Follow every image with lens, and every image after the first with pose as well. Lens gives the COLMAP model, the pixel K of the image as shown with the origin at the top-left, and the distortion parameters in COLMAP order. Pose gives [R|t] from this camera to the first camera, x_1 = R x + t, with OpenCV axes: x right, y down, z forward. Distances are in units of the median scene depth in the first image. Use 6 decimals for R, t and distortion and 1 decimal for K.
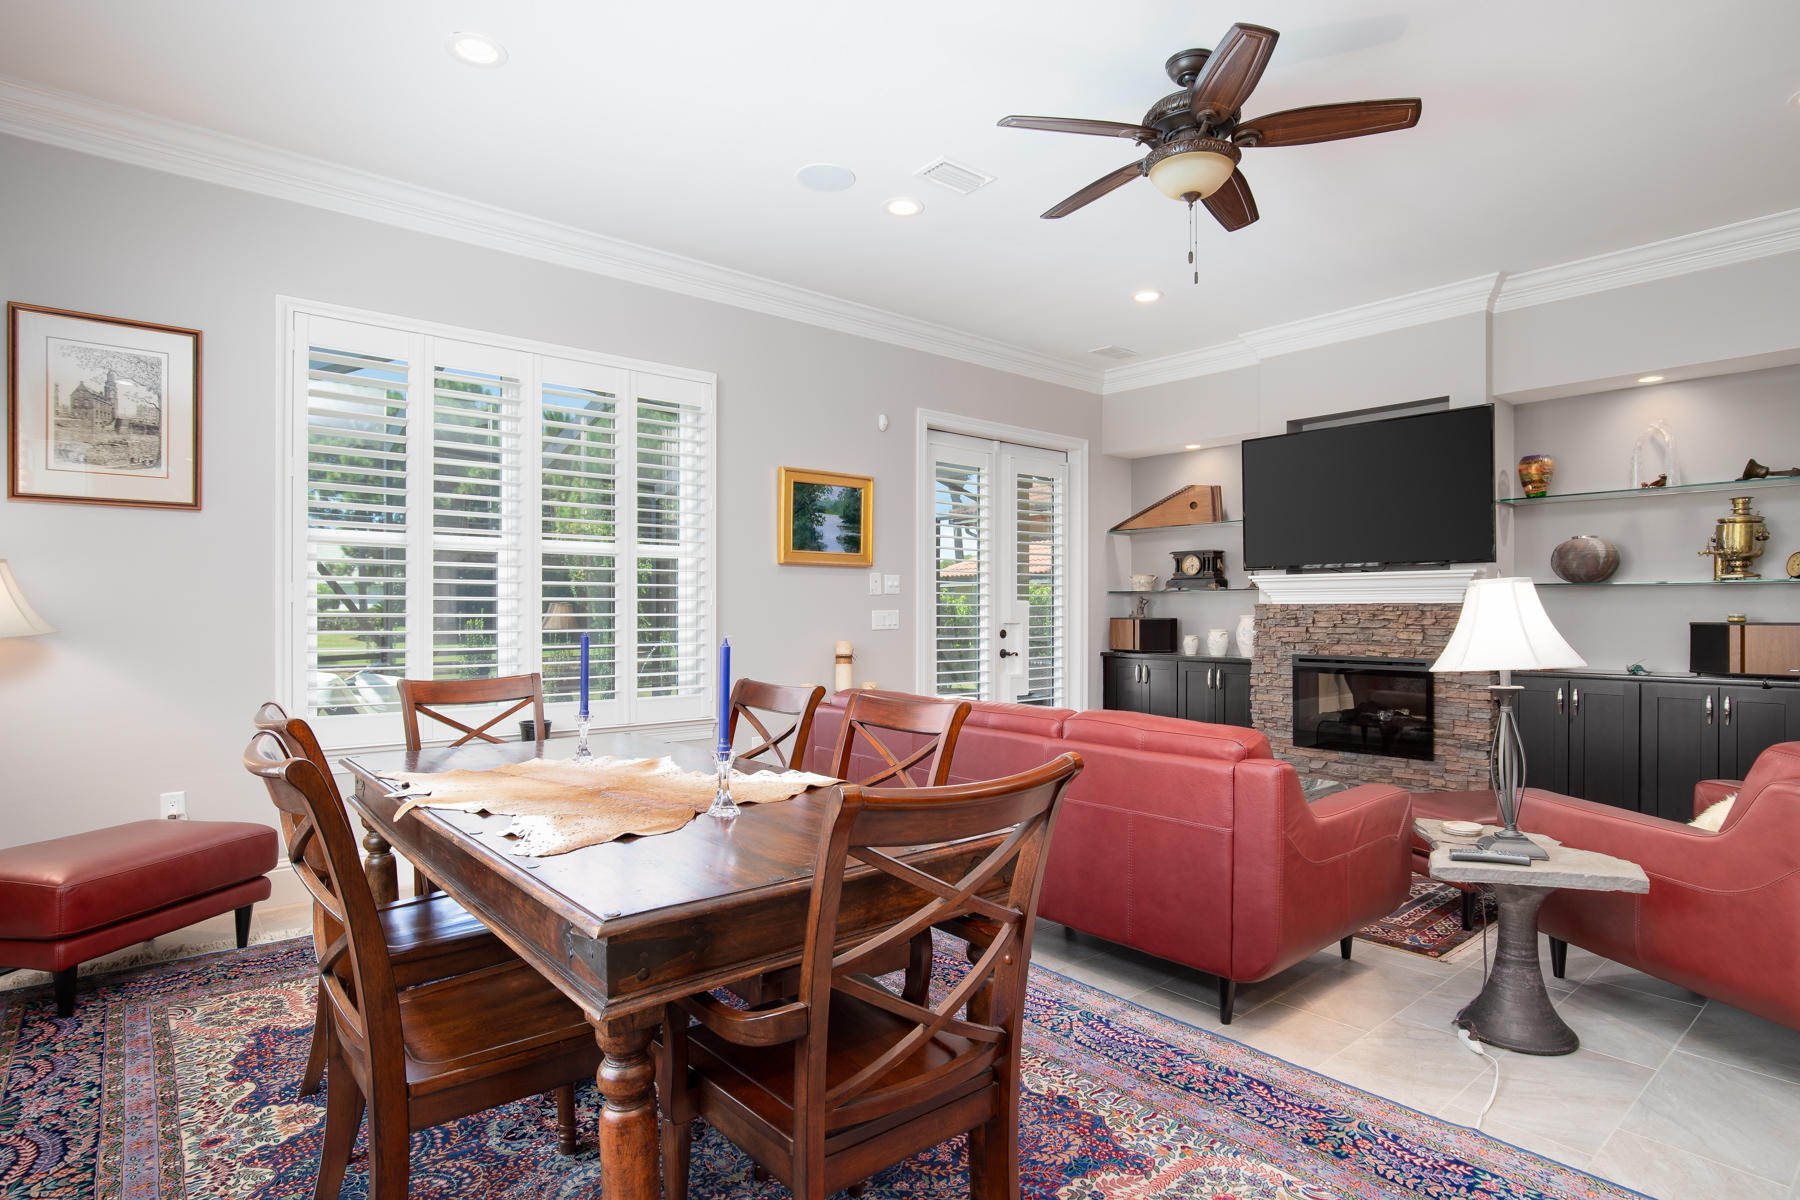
lens RADIAL K [[896.0, 0, 888.6], [0, 896.0, 604.5], [0, 0, 1]] dist [-0.026599, 0.003627]
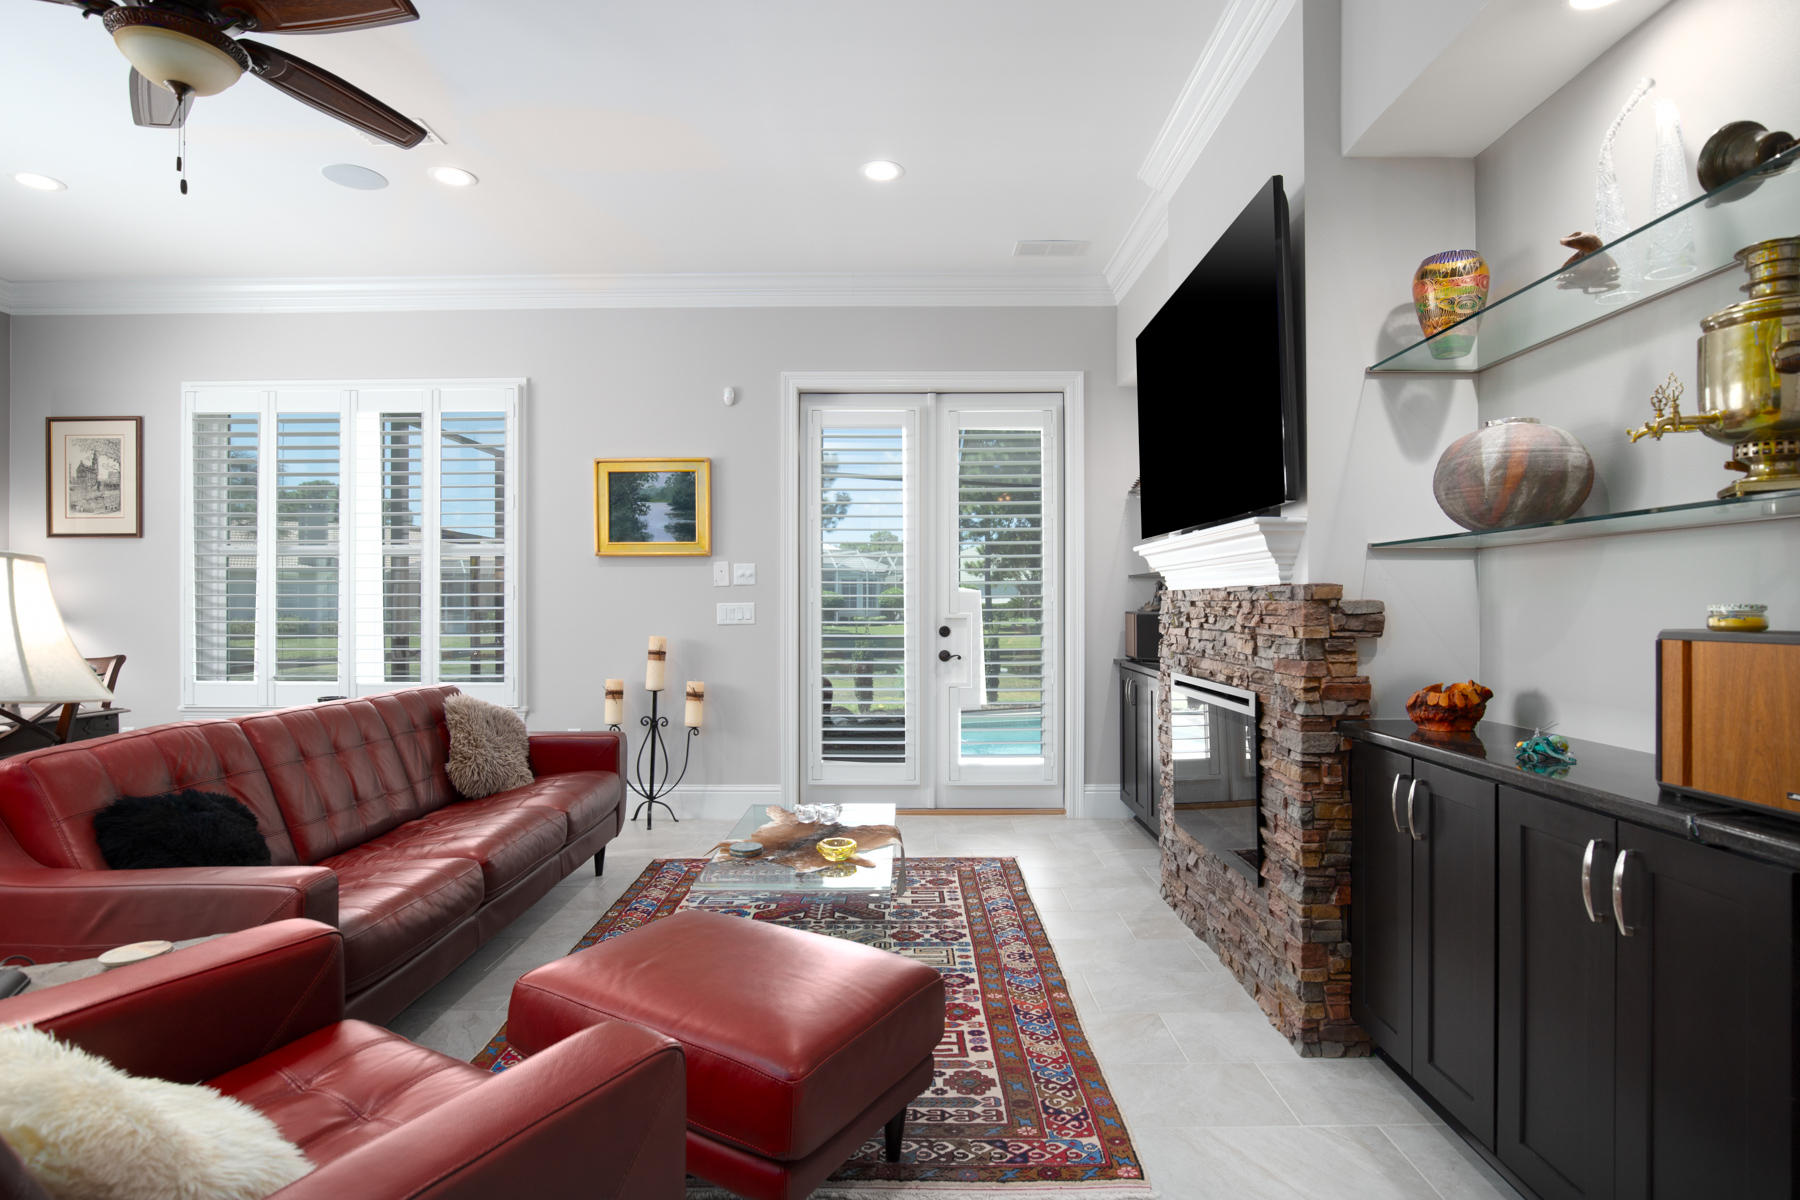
lens RADIAL K [[896.0, 0, 914.7], [0, 896.0, 608.0], [0, 0, 1]] dist [-0.026599, 0.003627]
pose [[0.774138, -0.004844, -0.632999, 0.761369], [0.007365, 0.999972, 0.001354, 0.012650], [0.632975, -0.005711, 0.774152, 0.444141]]
